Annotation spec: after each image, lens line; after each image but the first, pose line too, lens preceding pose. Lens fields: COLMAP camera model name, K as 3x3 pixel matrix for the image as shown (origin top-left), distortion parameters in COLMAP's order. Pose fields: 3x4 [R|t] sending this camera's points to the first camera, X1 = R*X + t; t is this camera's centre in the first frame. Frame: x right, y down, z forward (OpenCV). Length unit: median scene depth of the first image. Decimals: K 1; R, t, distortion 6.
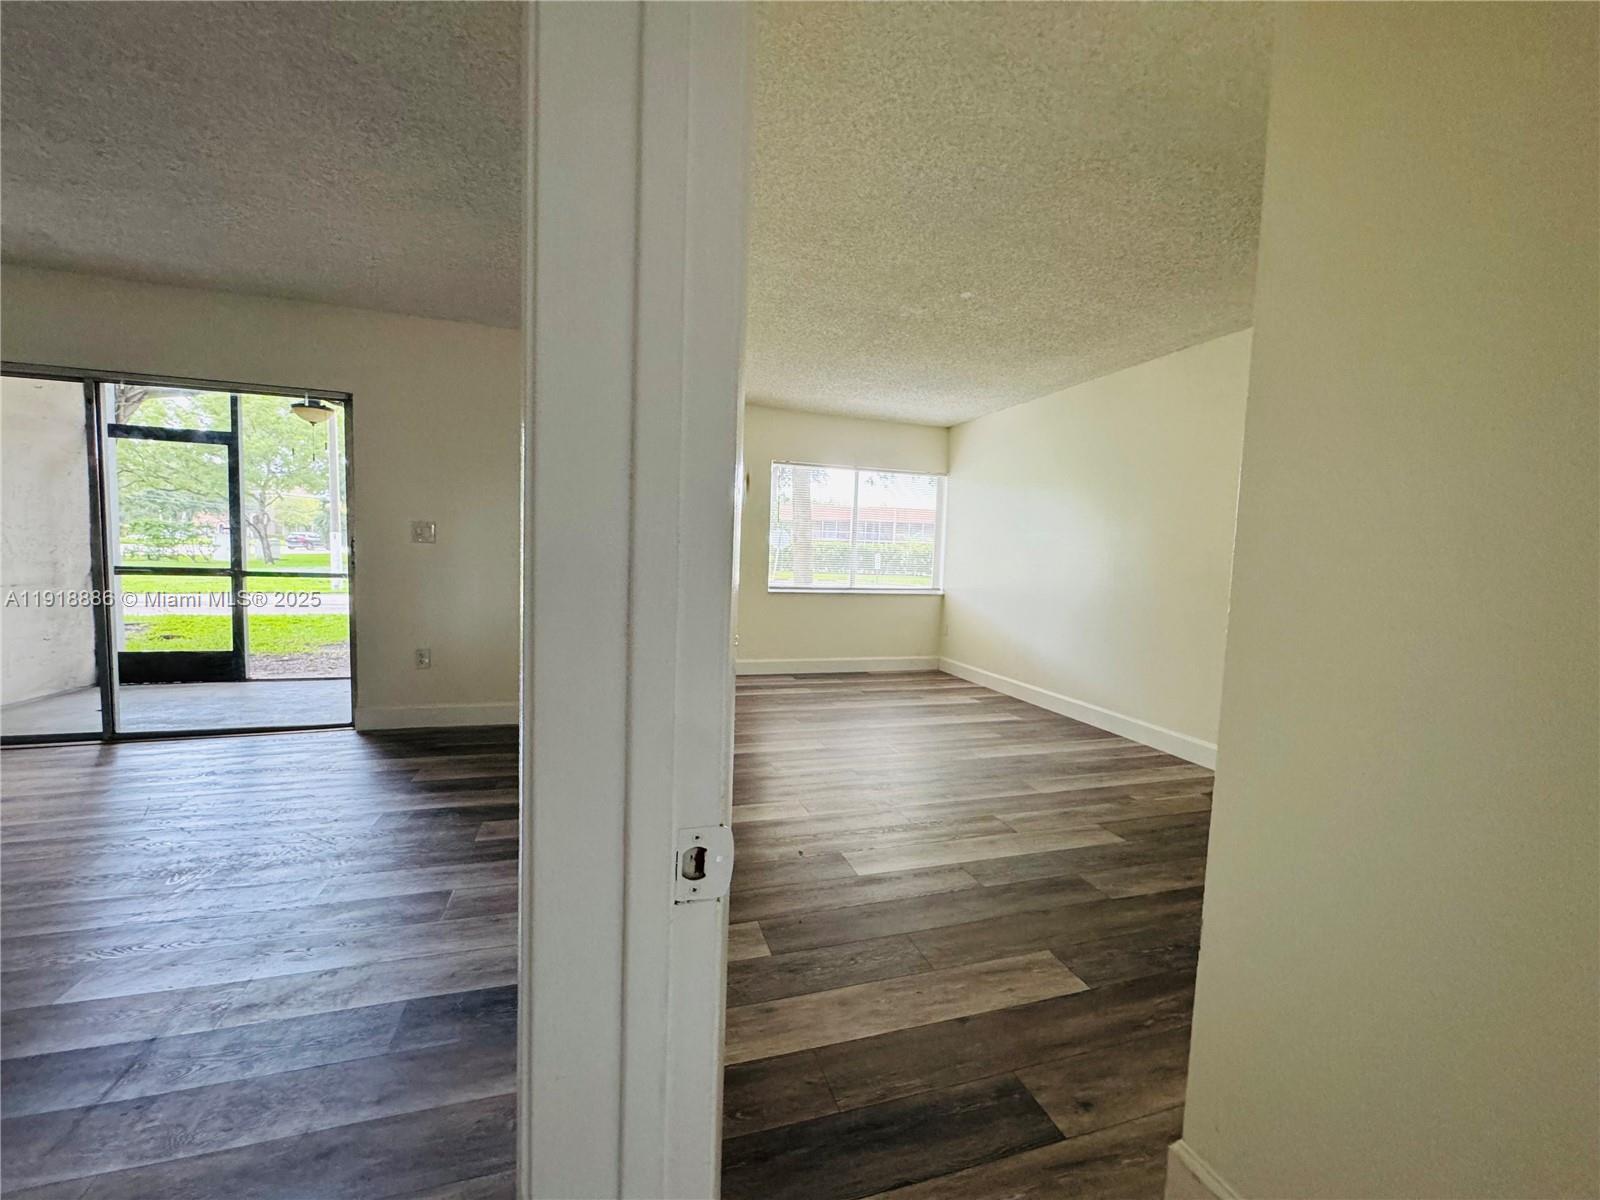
lens RADIAL K [[640.9, 0, 797.1], [0, 640.9, 599.1], [0, 0, 1]] dist [-0.000882, 0.000039]
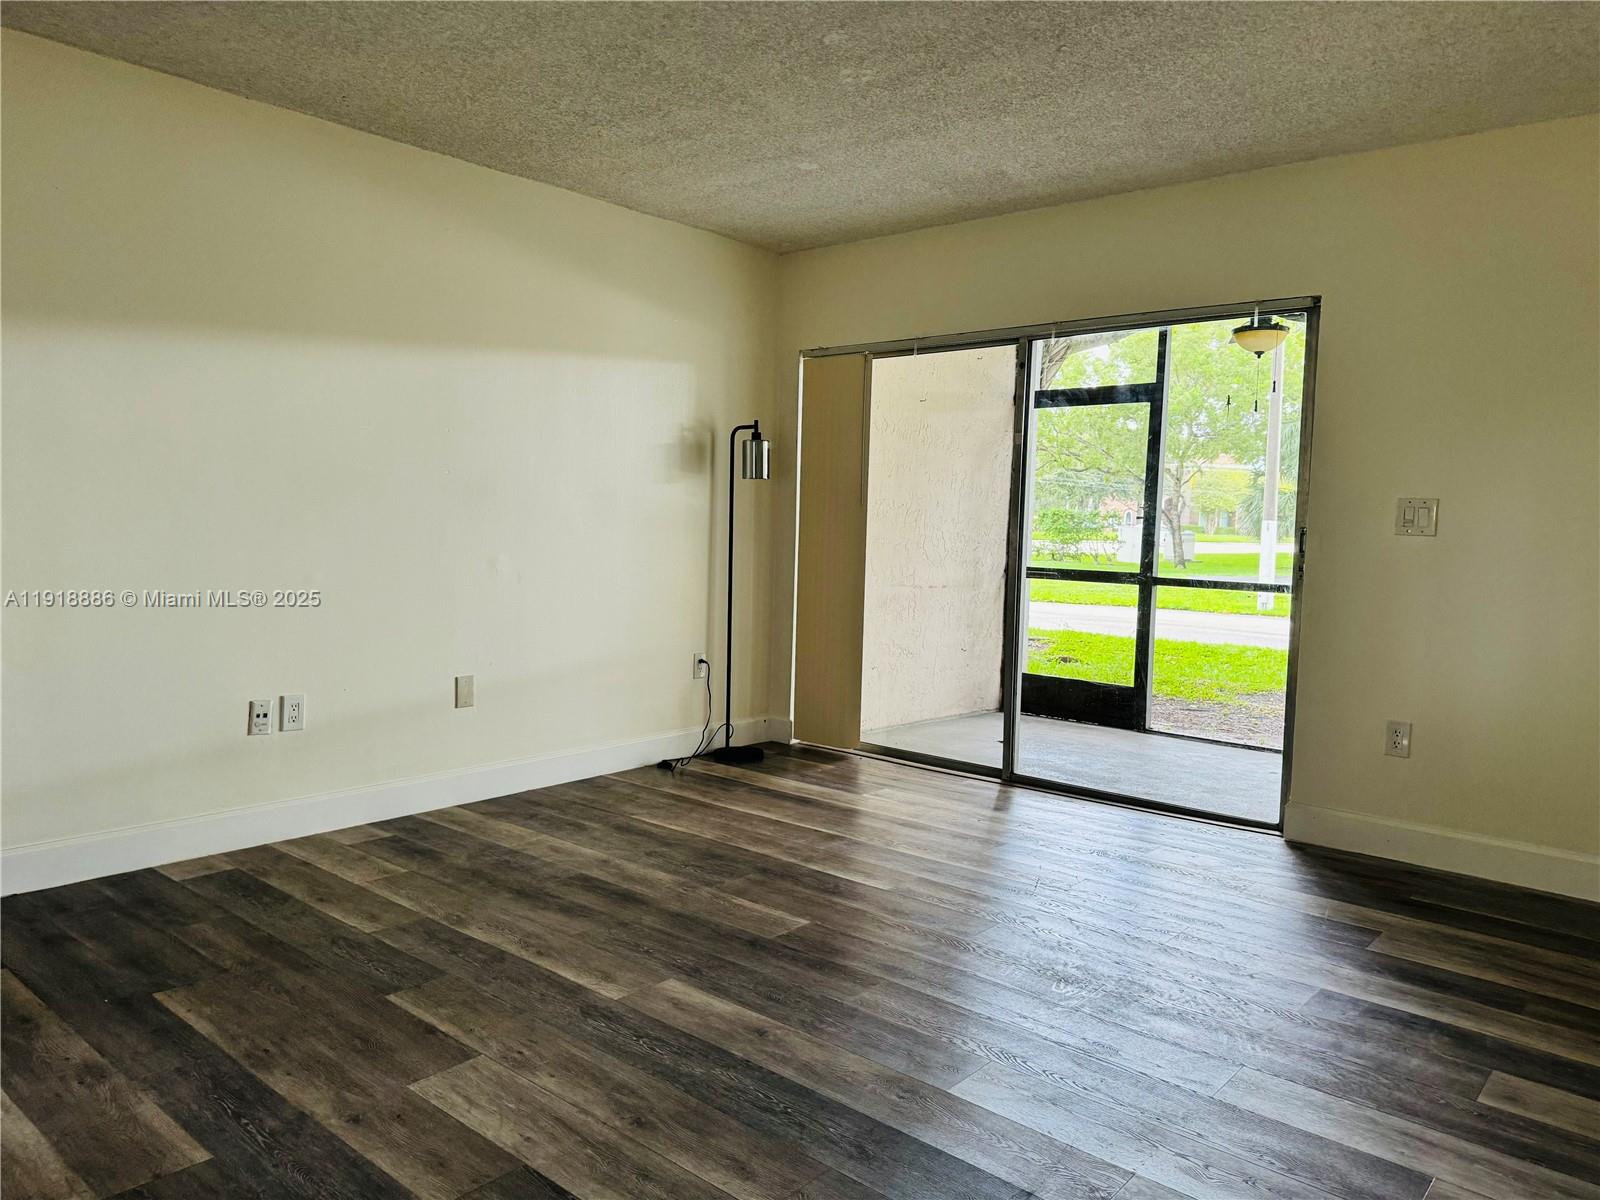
lens RADIAL K [[1118.4, 0, 800.0], [0, 1118.4, 600.0], [0, 0, 1]] dist [0.071614, -0.099832]
pose [[0.530484, 0.044275, -0.846538, -0.026032], [-0.071020, 0.997445, 0.007664, -0.000253], [0.844715, 0.056056, 0.532273, 0.011269]]
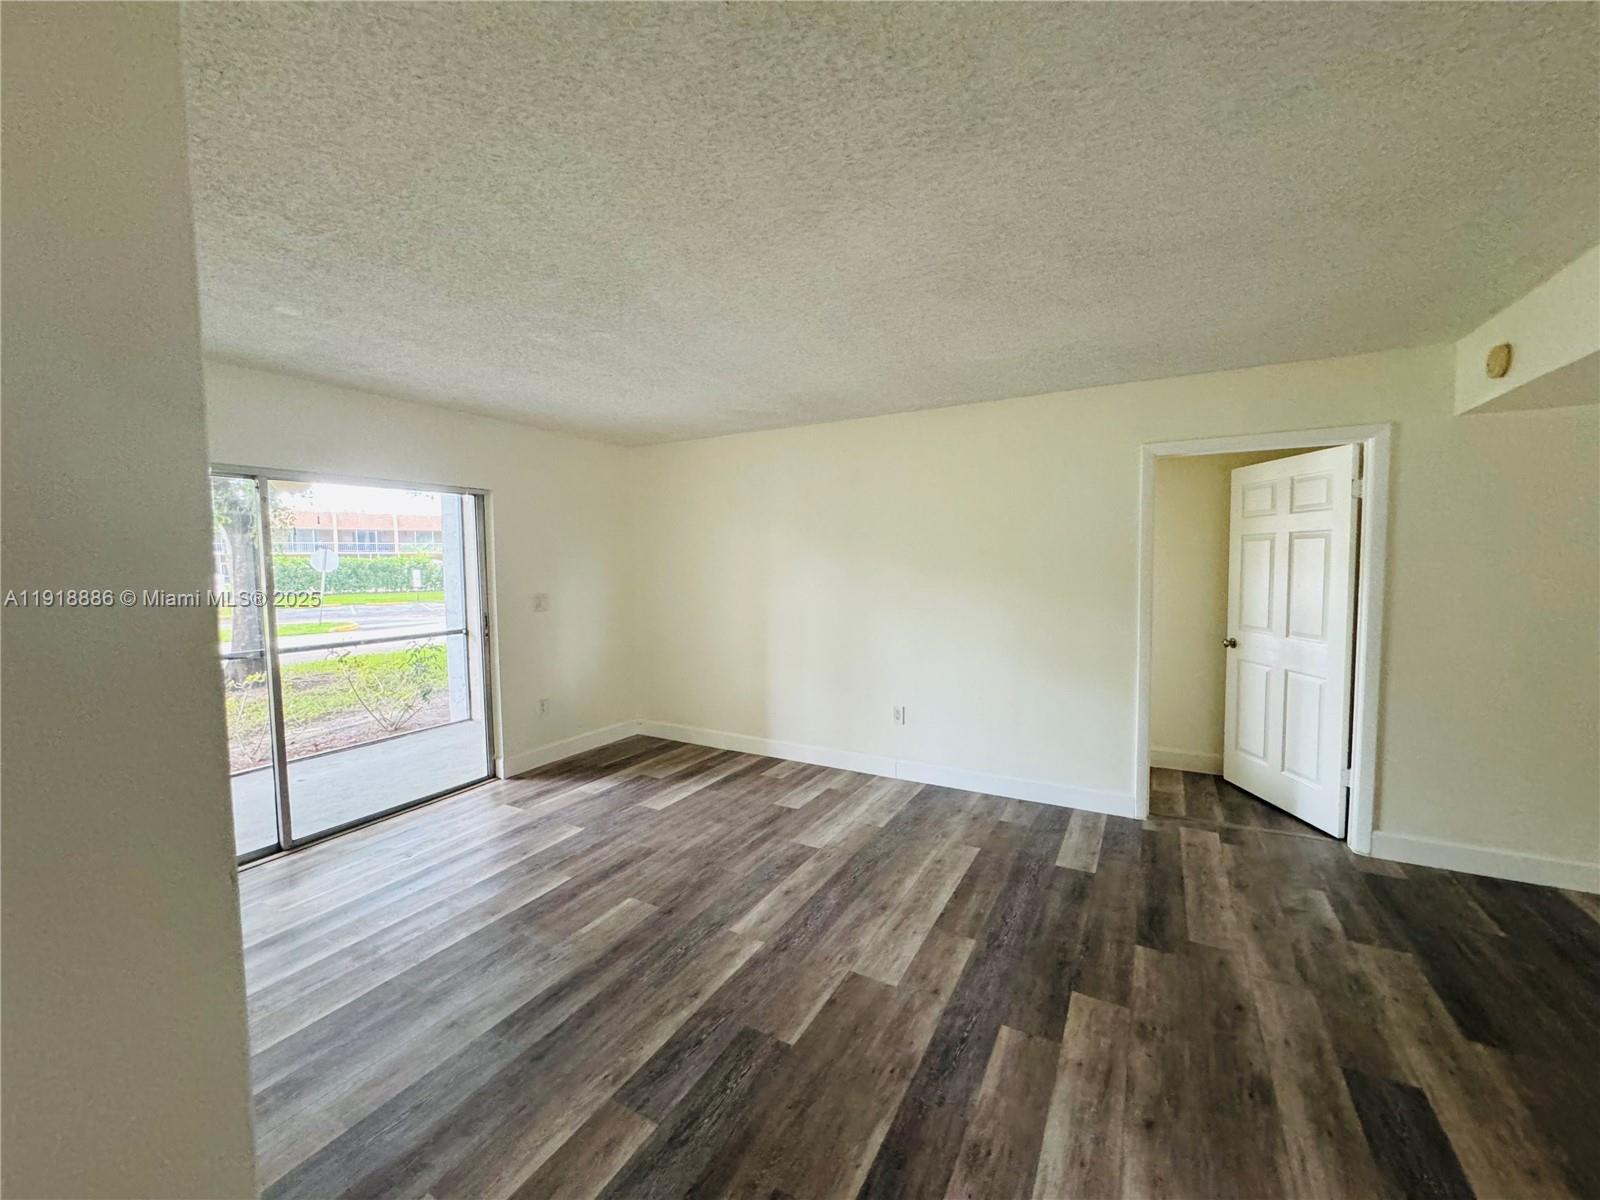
lens RADIAL K [[640.9, 0, 797.1], [0, 640.9, 599.1], [0, 0, 1]] dist [-0.000882, 0.000039]
pose [[0.722304, -0.084696, 0.686370, -1.278425], [0.087164, 0.995707, 0.031140, -0.129023], [-0.686061, 0.037334, 0.726585, -0.257116]]
